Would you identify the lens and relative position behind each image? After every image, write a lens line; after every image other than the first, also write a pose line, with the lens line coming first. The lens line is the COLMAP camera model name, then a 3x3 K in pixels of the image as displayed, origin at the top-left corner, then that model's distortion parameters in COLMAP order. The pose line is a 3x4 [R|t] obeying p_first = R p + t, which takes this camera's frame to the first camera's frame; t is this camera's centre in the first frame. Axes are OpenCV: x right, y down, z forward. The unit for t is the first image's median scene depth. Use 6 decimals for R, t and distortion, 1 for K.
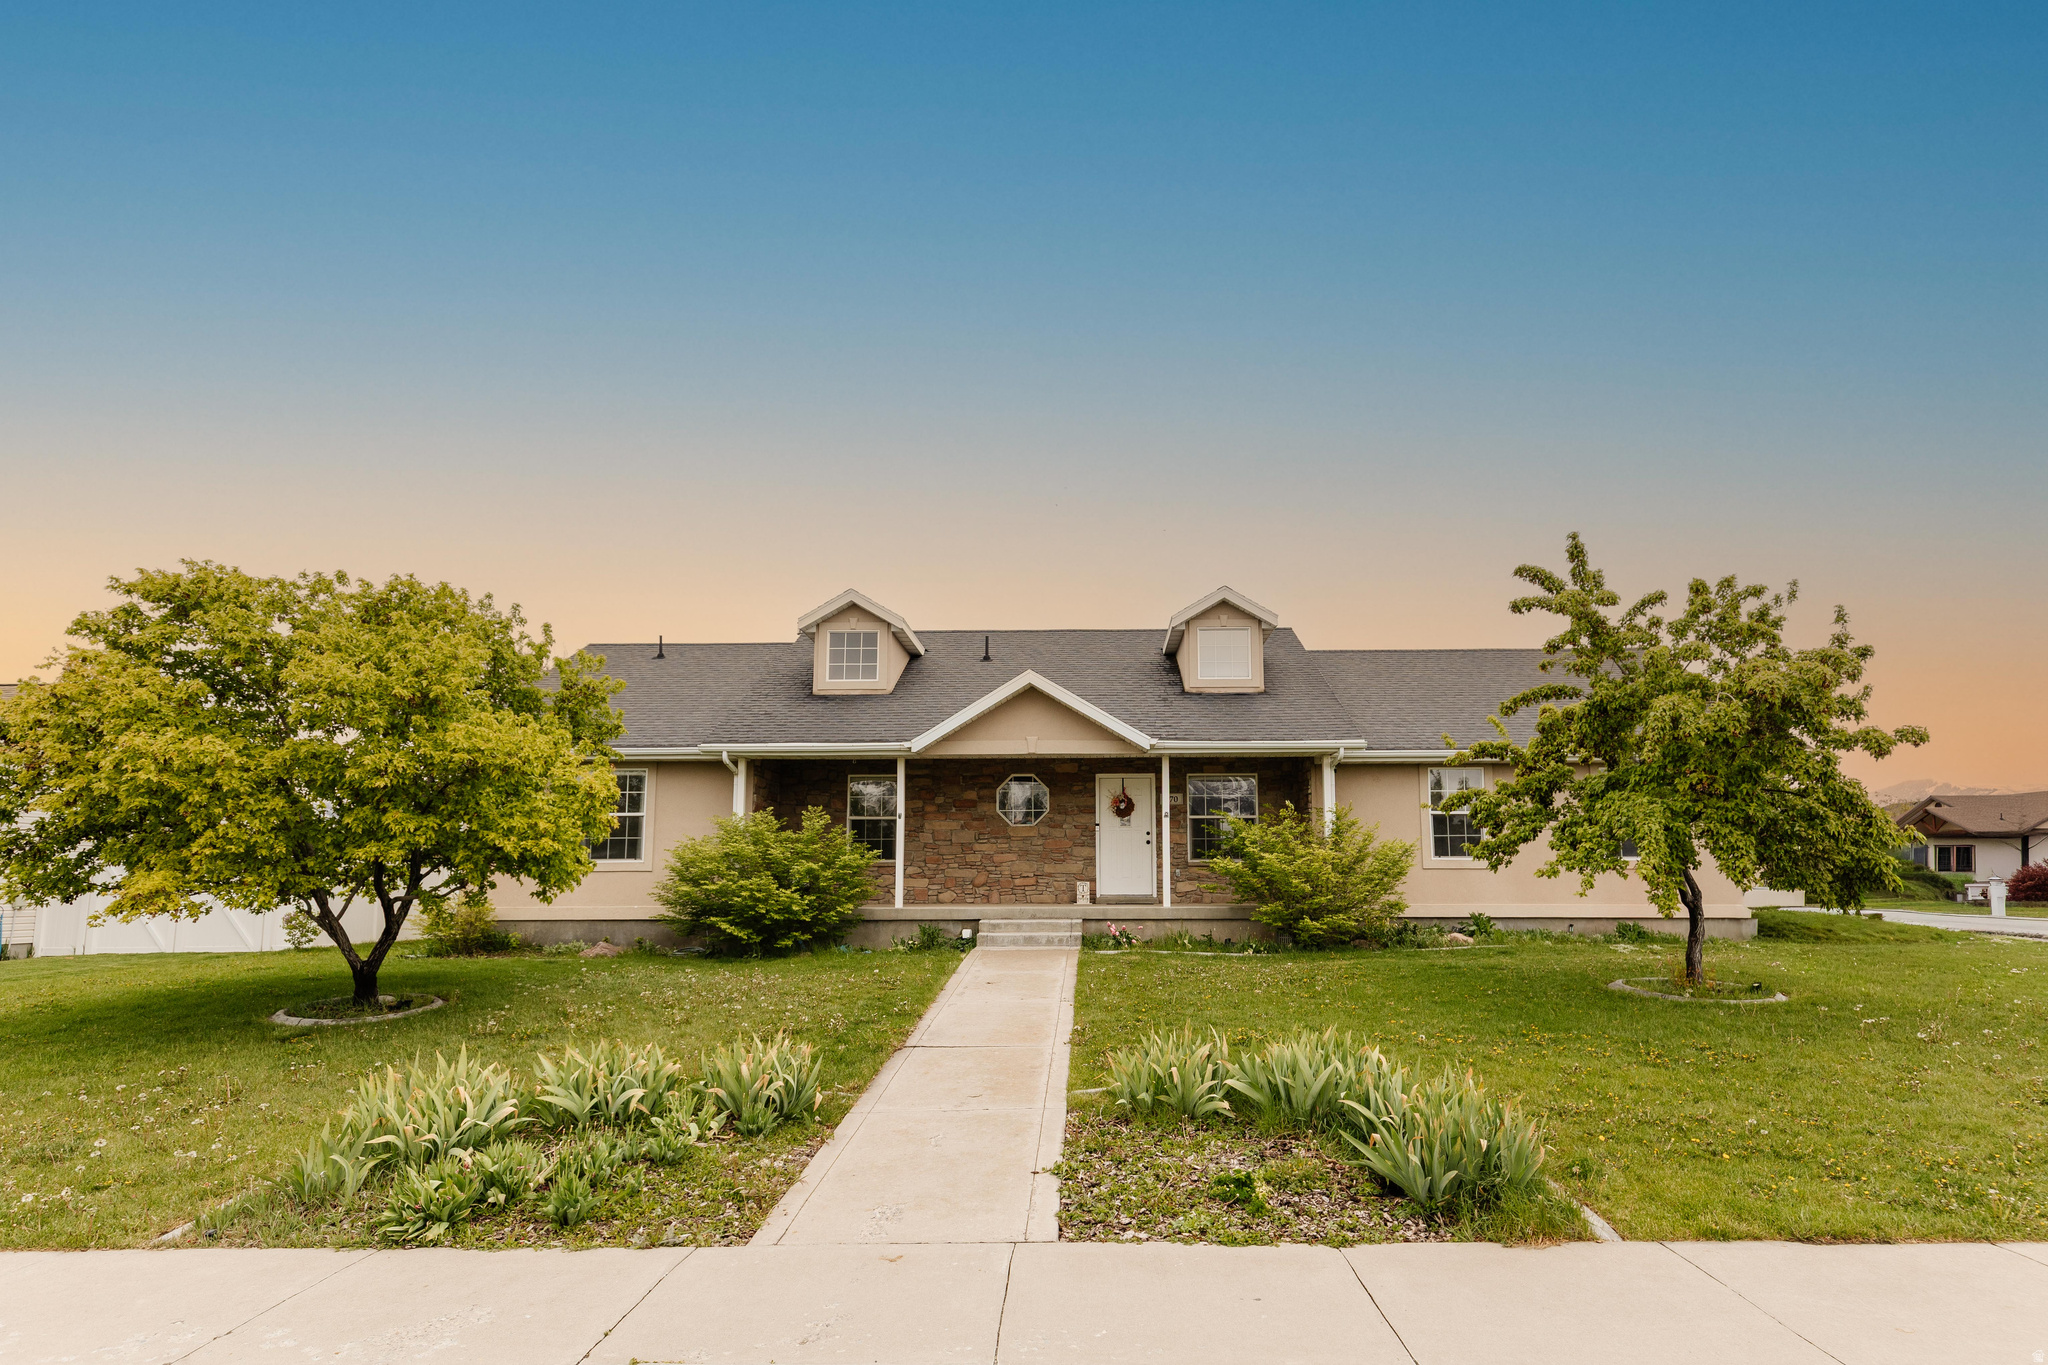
lens RADIAL K [[986.8, 0, 1017.0], [0, 986.8, 729.6], [0, 0, 1]] dist [0.010488, -0.000164]
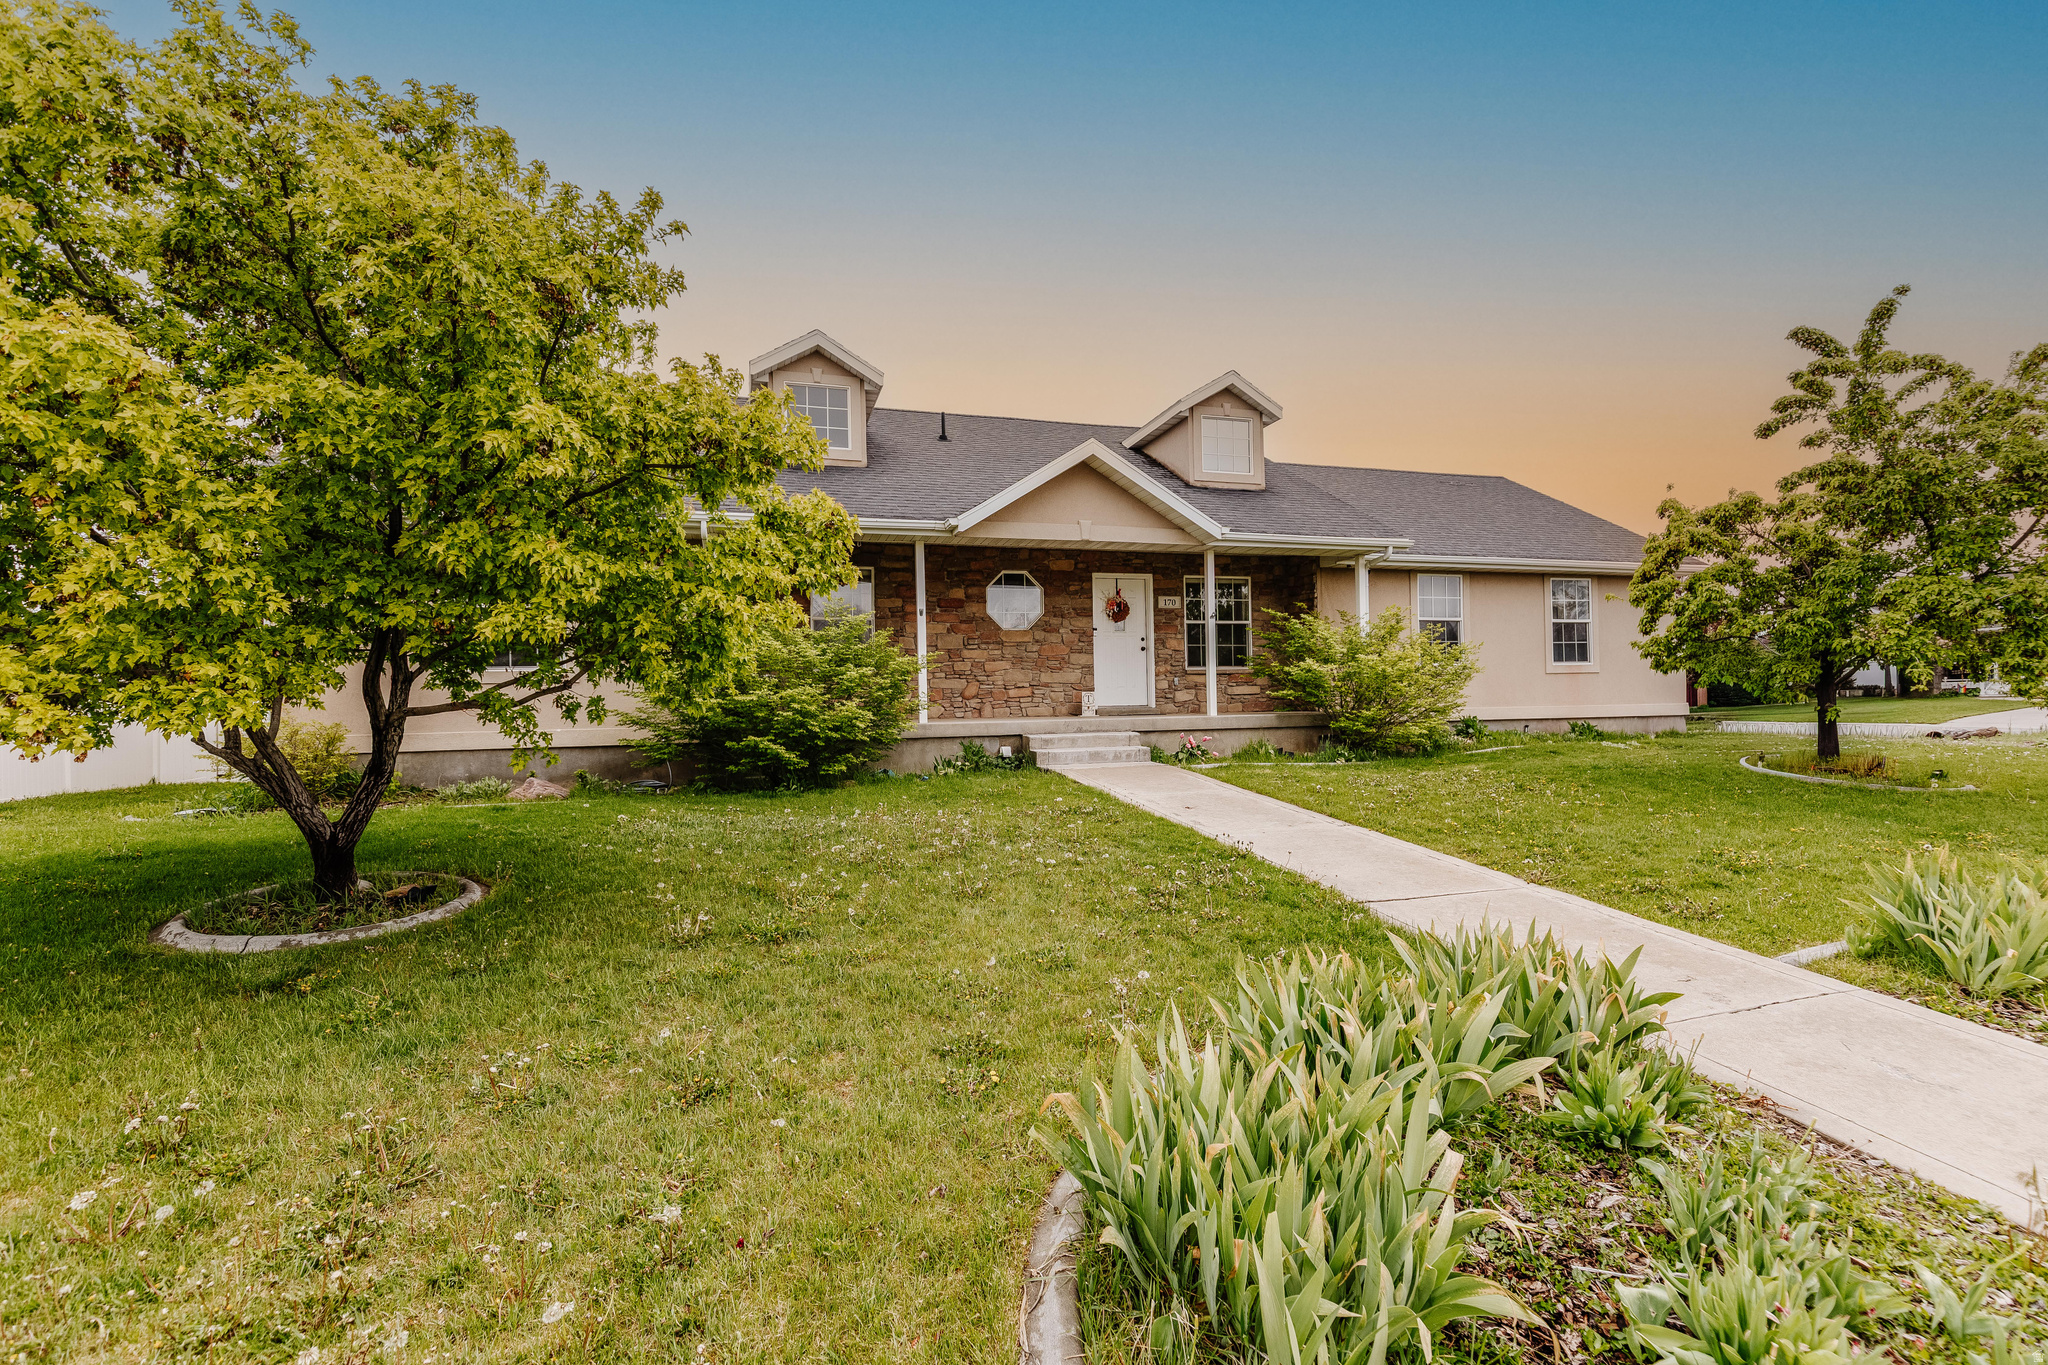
lens RADIAL K [[931.9, 0, 1027.5], [0, 931.9, 667.8], [0, 0, 1]] dist [0.003739, -0.000369]
pose [[0.951523, -0.003002, 0.307563, -0.243508], [-0.031764, 0.993647, 0.107967, 0.042196], [-0.305933, -0.112502, 0.945383, 0.214770]]
